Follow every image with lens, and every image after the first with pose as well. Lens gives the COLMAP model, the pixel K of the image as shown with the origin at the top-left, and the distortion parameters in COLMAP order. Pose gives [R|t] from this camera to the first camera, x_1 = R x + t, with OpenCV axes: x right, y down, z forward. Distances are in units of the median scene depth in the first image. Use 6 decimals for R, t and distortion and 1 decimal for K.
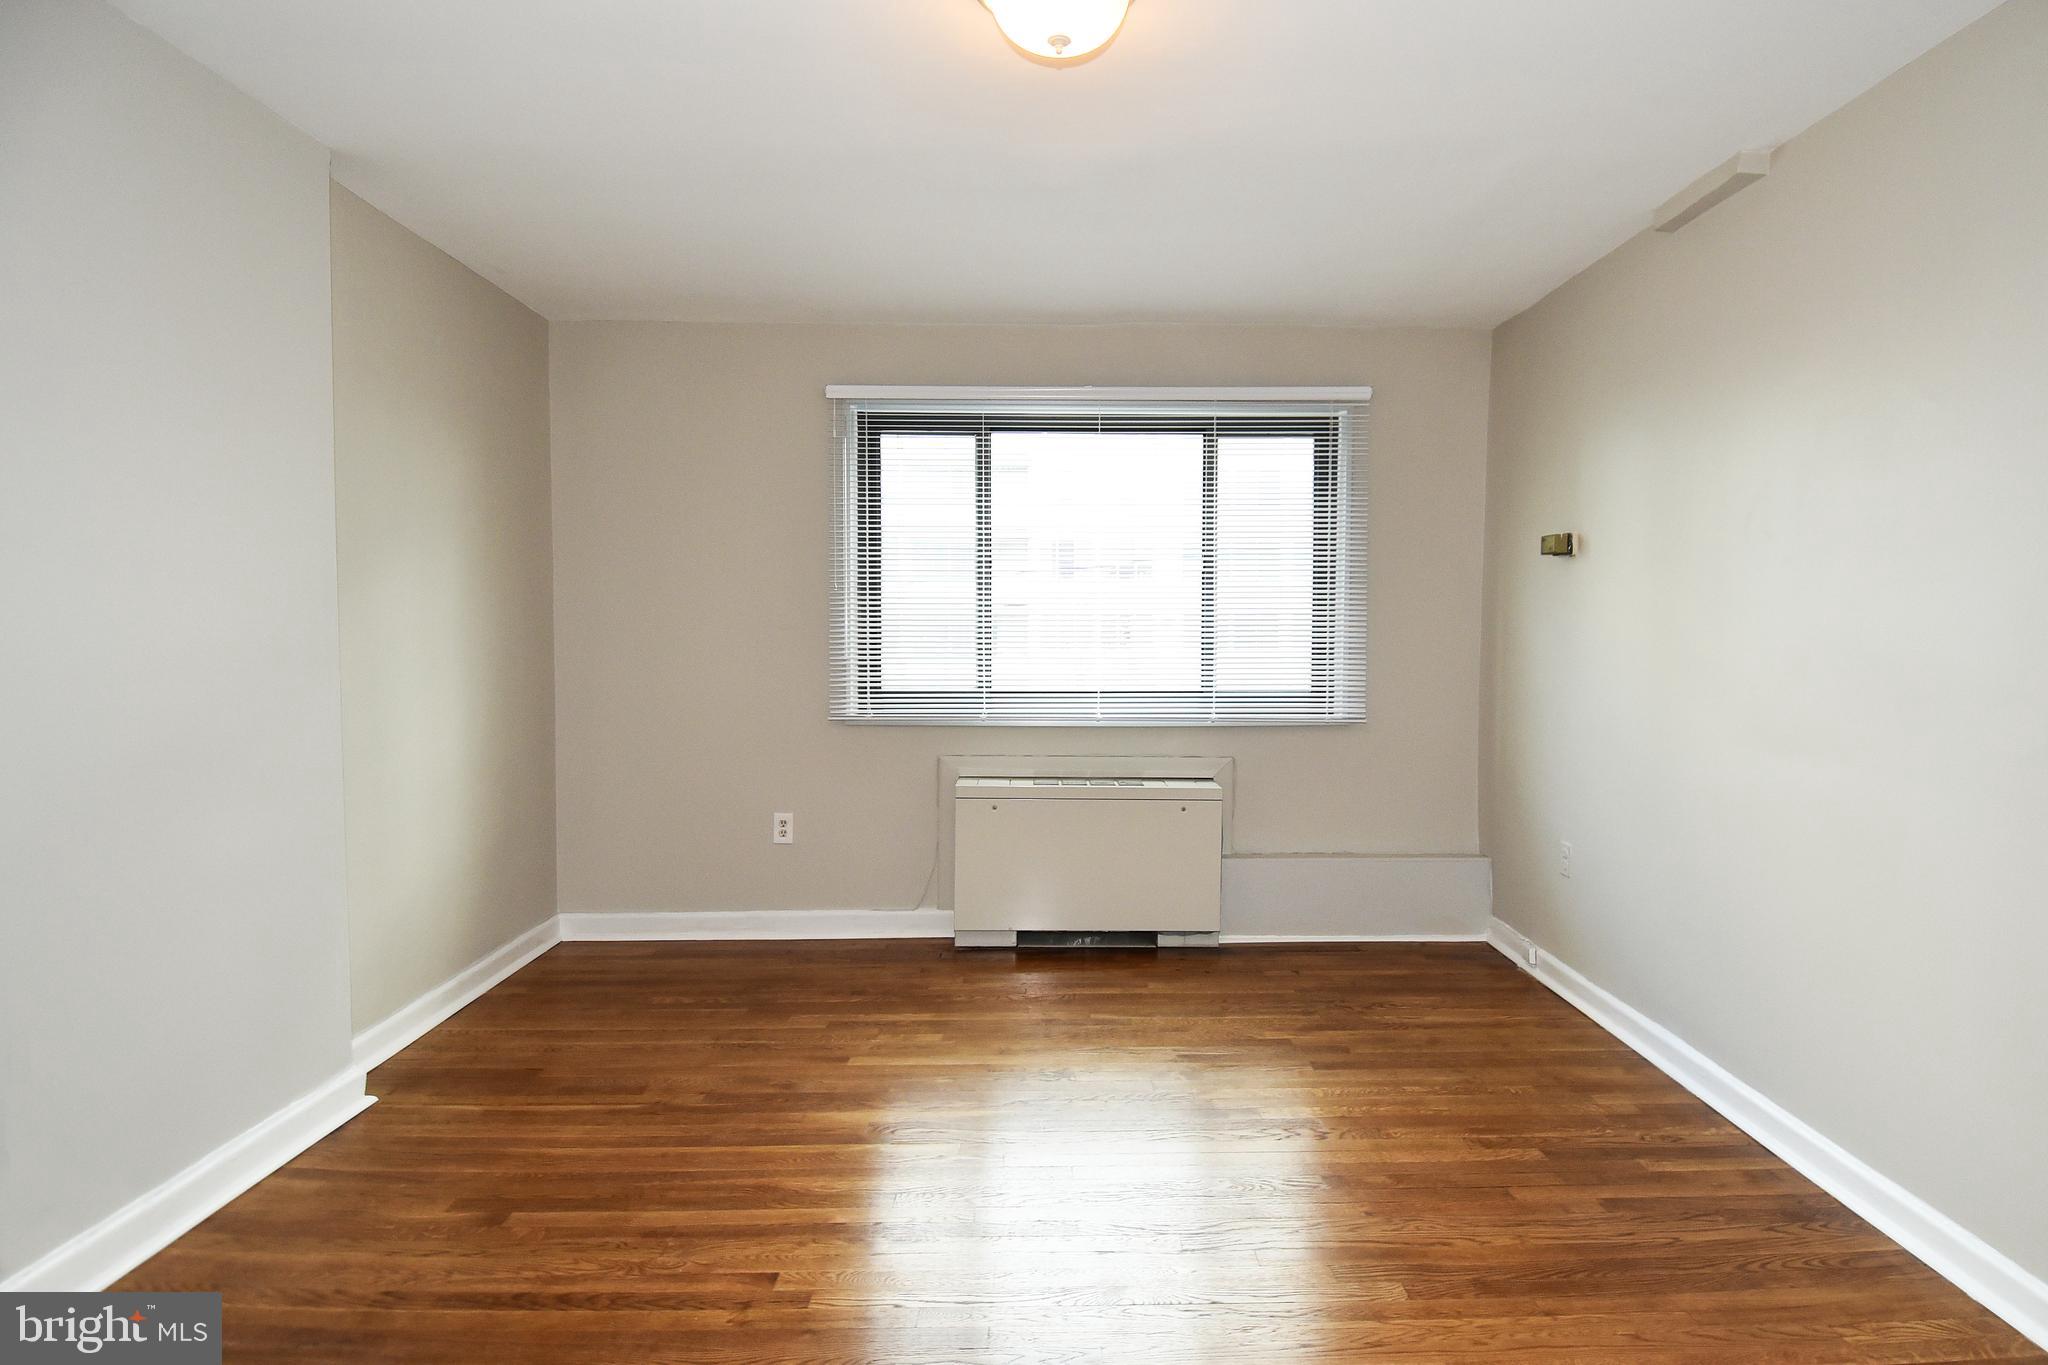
lens RADIAL K [[1045.7, 0, 1028.5], [0, 1045.7, 673.0], [0, 0, 1]] dist [0.012498, -0.012225]
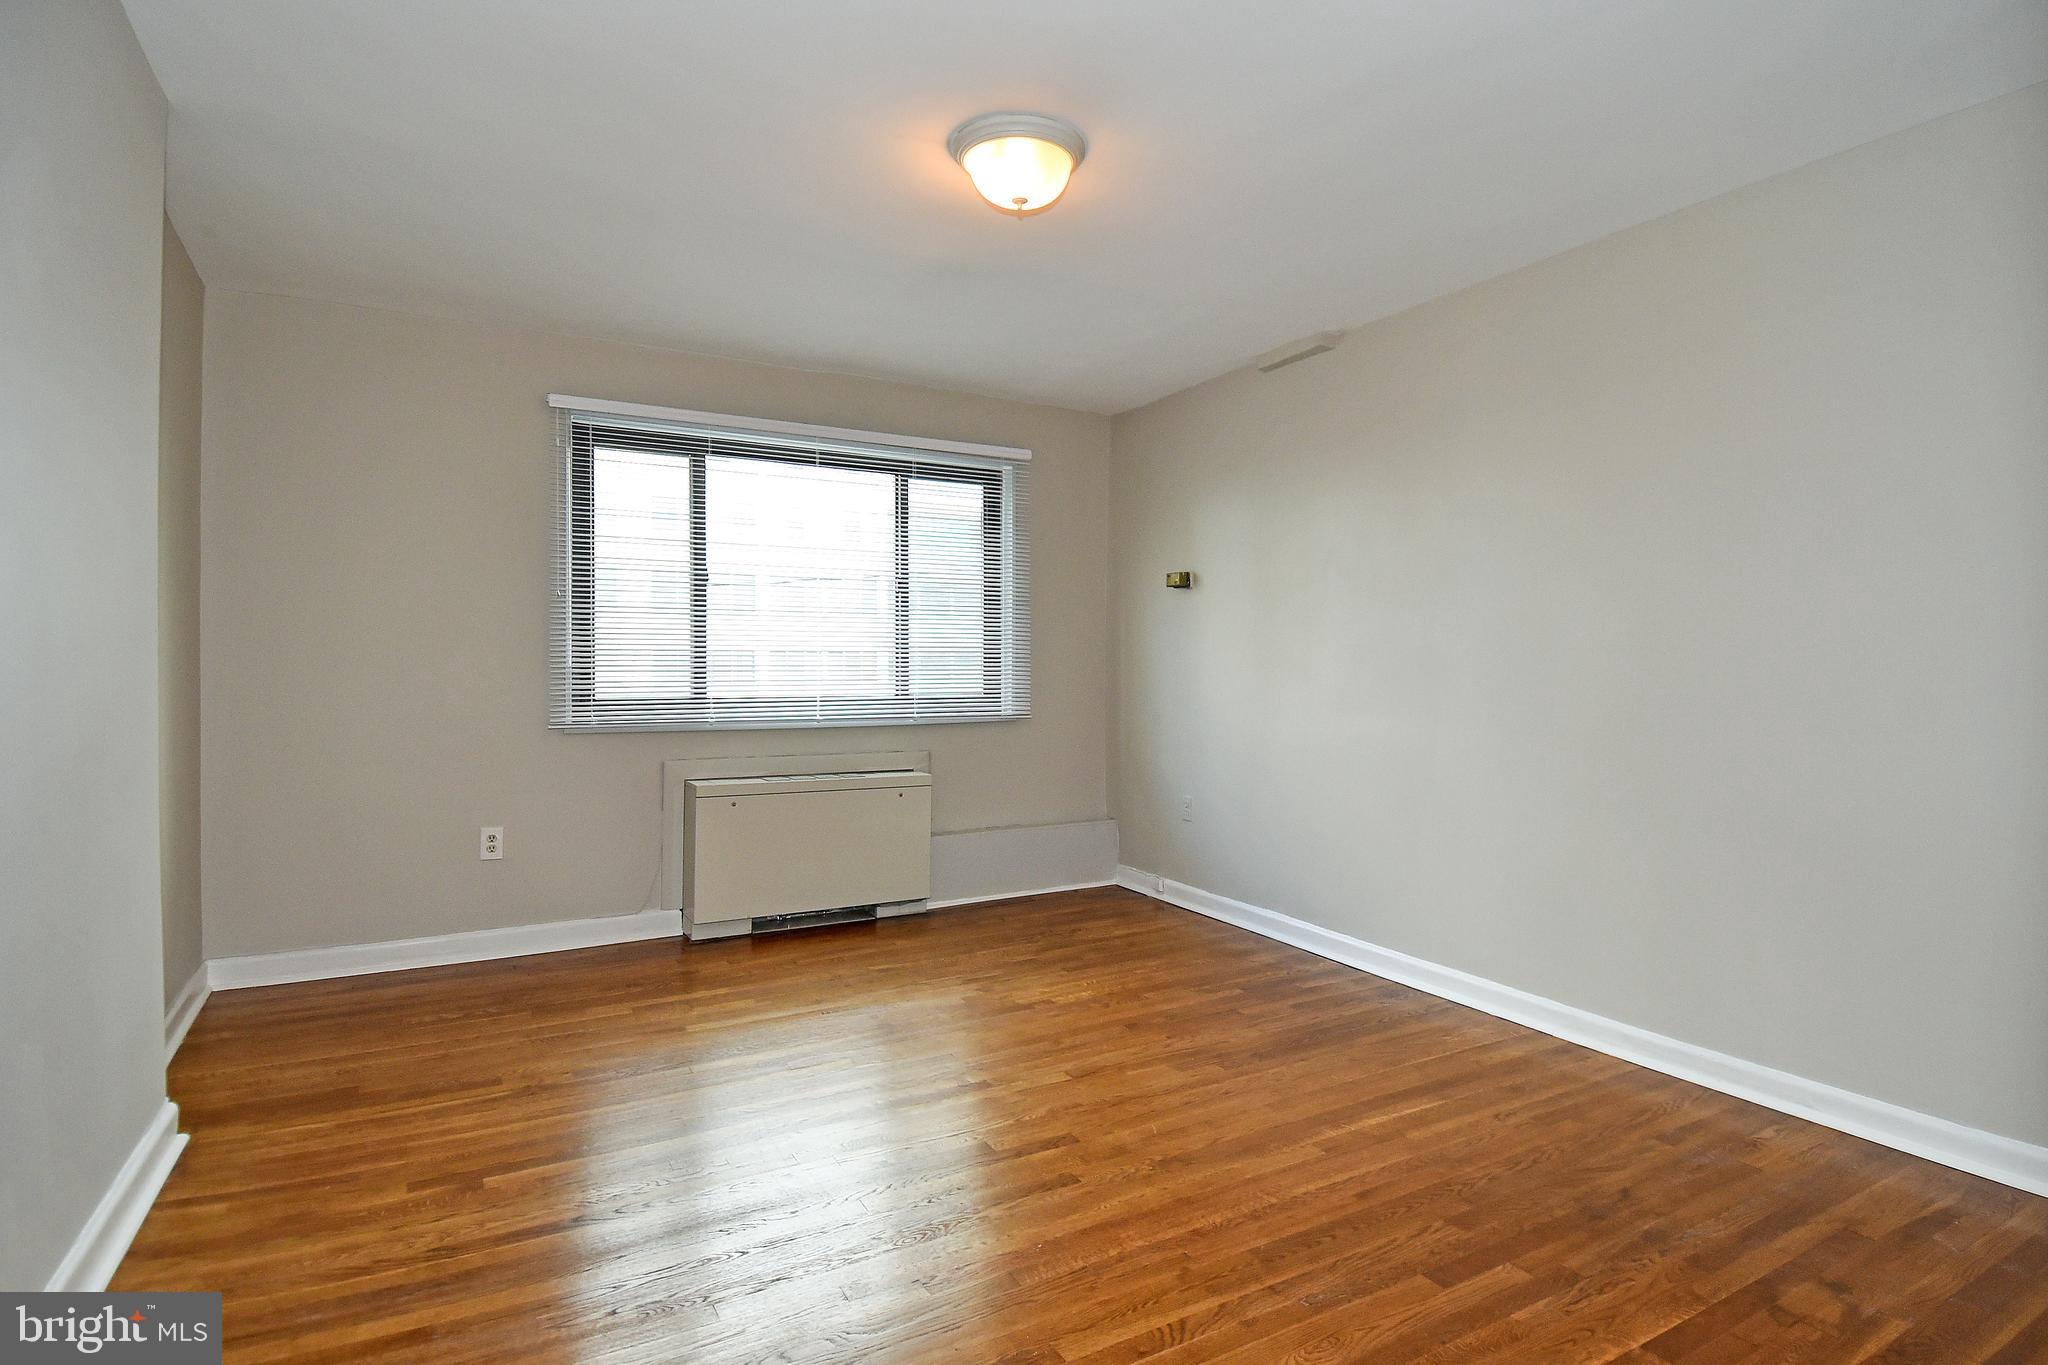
lens RADIAL K [[1045.7, 0, 1030.1], [0, 1045.7, 667.8], [0, 0, 1]] dist [0.012498, -0.012225]
pose [[0.880575, 0.000017, 0.473907, -0.275843], [0.019036, 0.999192, -0.035406, 0.033587], [-0.473524, 0.040199, 0.879863, -0.095747]]
